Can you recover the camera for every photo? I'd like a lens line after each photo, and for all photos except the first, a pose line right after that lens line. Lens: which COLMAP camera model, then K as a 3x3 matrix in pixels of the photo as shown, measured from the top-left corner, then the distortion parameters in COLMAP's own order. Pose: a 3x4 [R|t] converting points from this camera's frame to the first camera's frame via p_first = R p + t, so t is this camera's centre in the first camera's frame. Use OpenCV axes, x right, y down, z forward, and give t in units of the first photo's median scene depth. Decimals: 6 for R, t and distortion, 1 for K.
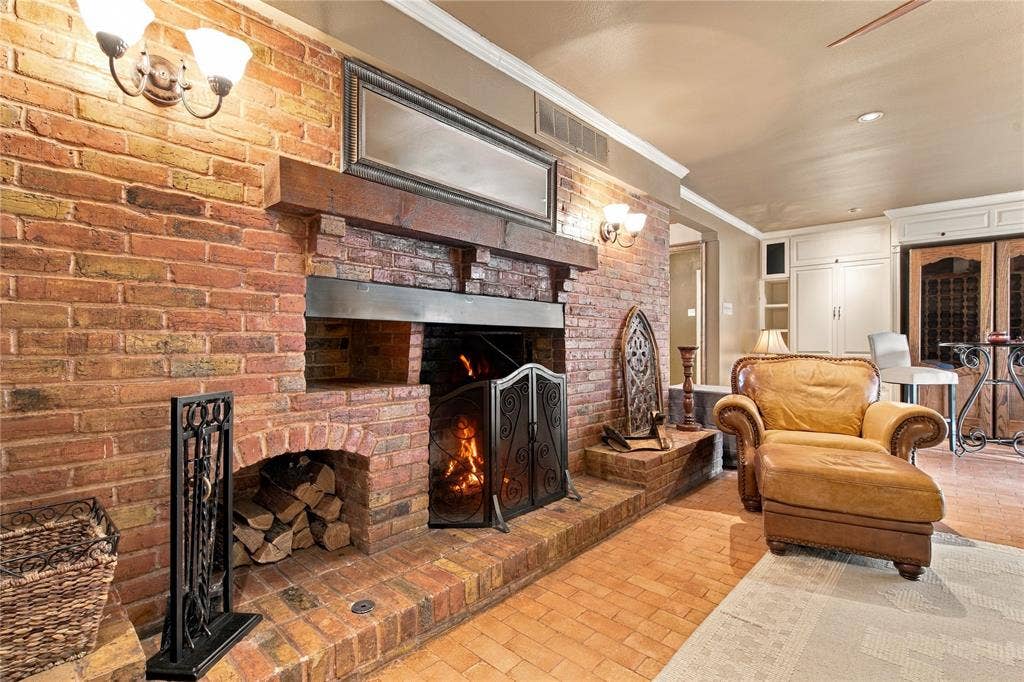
lens RADIAL K [[469.1, 0, 512.0], [0, 469.1, 340.2], [0, 0, 1]] dist [-0.000017, 0.000031]
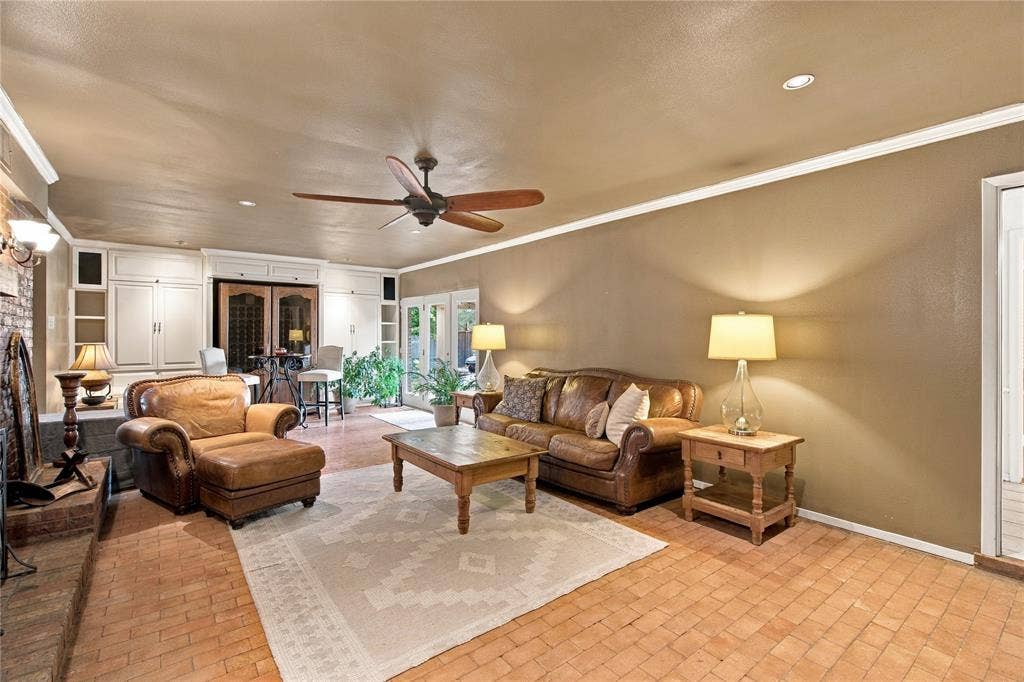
lens RADIAL K [[460.1, 0, 512.8], [0, 460.1, 336.1], [0, 0, 1]] dist [-0.000469, -0.000165]
pose [[0.164037, -0.001118, 0.986454, -0.603915], [-0.002825, 0.999995, 0.001603, -0.107597], [-0.986450, -0.003050, 0.164033, -0.013744]]
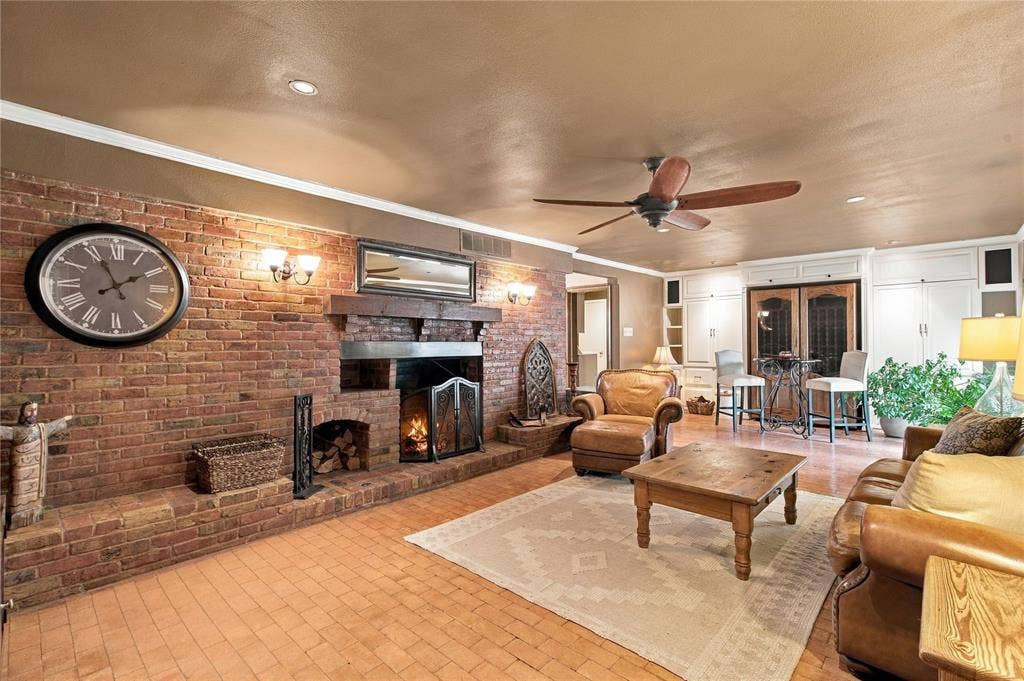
lens RADIAL K [[460.1, 0, 512.8], [0, 460.1, 335.6], [0, 0, 1]] dist [-0.000469, -0.000165]
pose [[0.999977, -0.005287, -0.004240, 0.287319], [0.005241, 0.999928, -0.010786, -0.100575], [0.004297, 0.010763, 0.999933, -0.873406]]
